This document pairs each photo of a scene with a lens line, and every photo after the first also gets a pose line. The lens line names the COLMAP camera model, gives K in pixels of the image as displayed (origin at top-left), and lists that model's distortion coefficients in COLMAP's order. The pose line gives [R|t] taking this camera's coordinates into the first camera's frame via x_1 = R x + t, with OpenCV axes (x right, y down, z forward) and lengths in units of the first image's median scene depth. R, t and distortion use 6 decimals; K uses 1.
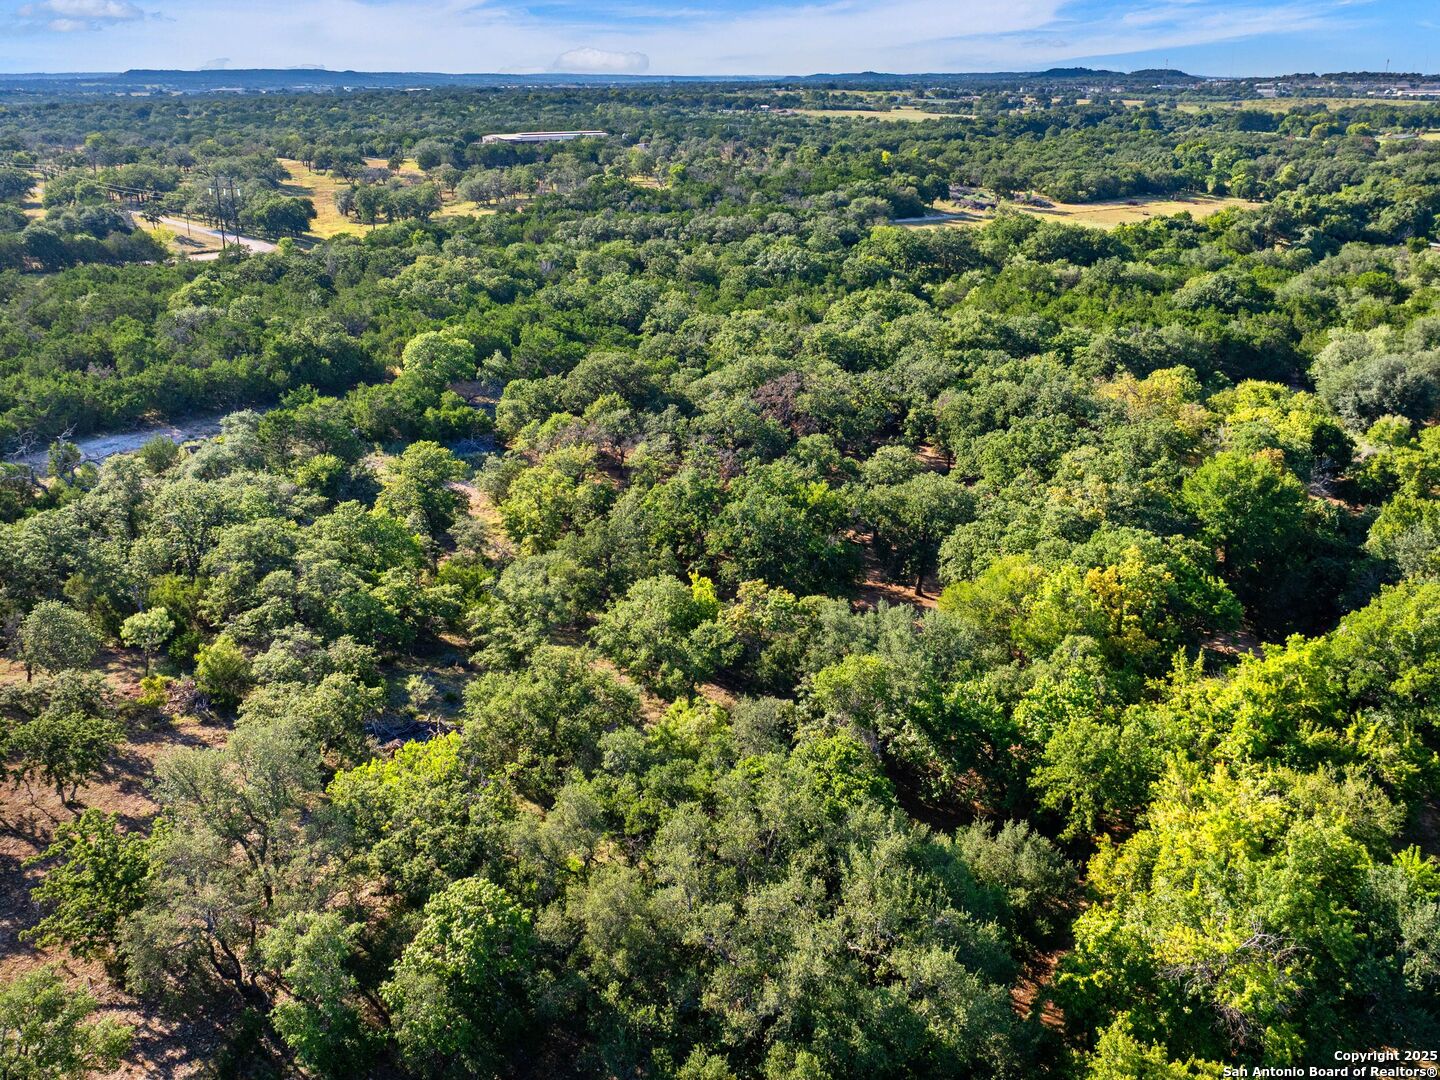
lens RADIAL K [[1338.6, 0, 723.0], [0, 1338.6, 539.7], [0, 0, 1]] dist [-0.015494, -0.020412]
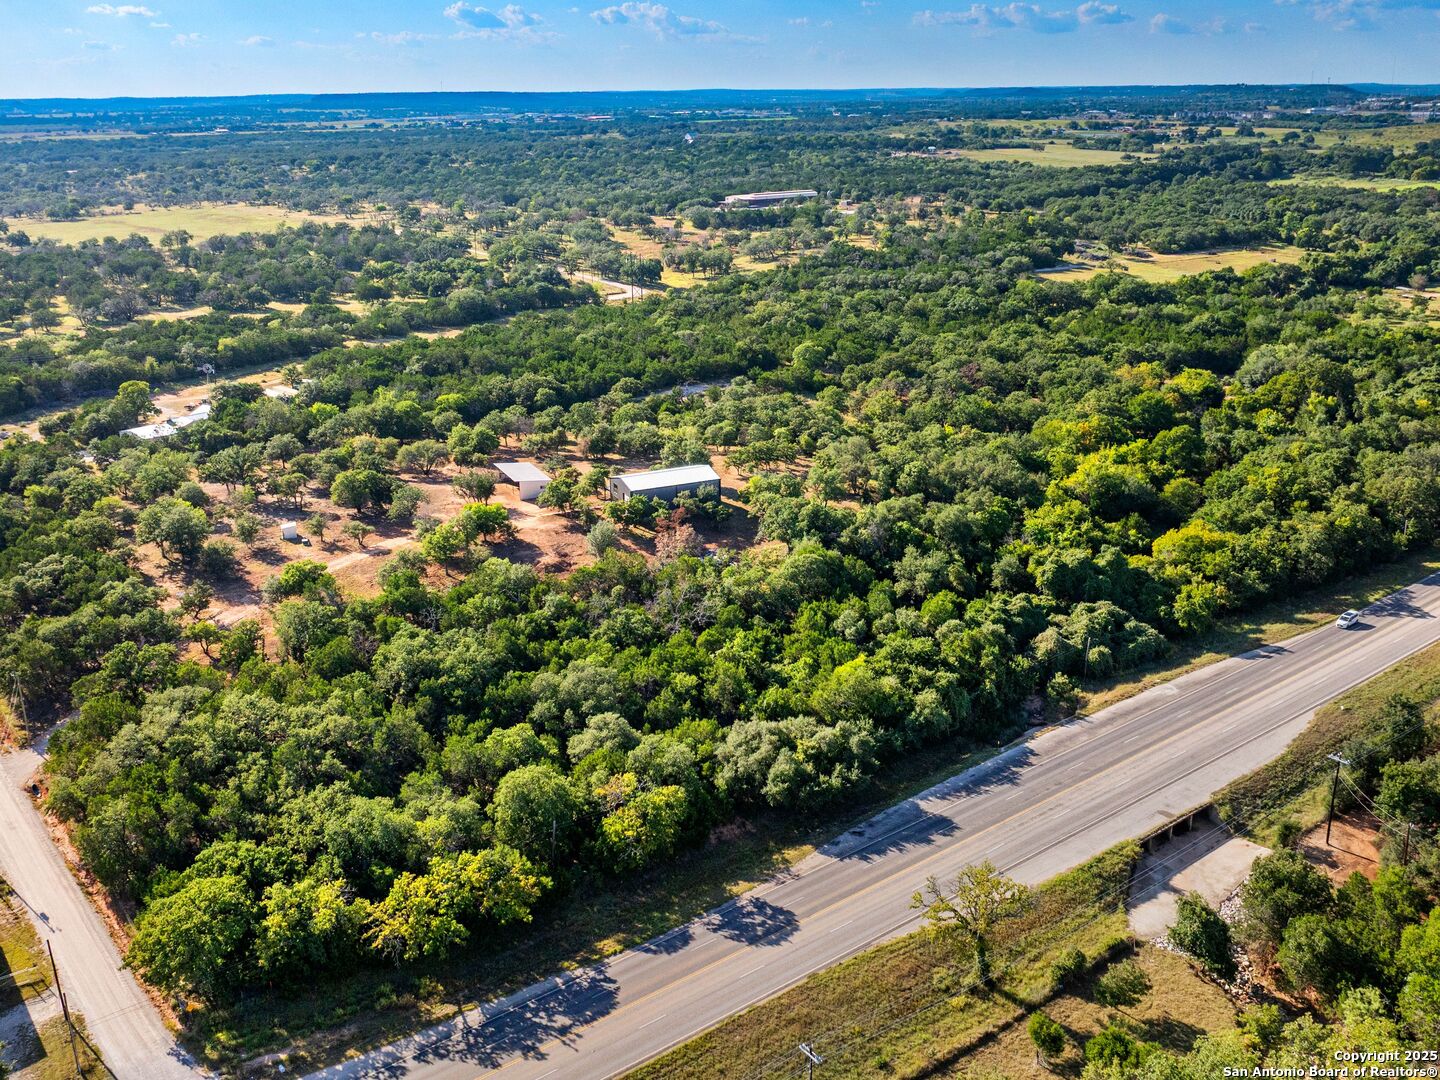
lens RADIAL K [[1338.6, 0, 723.0], [0, 1338.6, 539.7], [0, 0, 1]] dist [-0.015494, -0.020412]
pose [[0.993765, 0.021543, -0.109397, -0.070359], [-0.022577, 0.999711, -0.008222, 0.121396], [0.109189, 0.010641, 0.993964, -0.770621]]
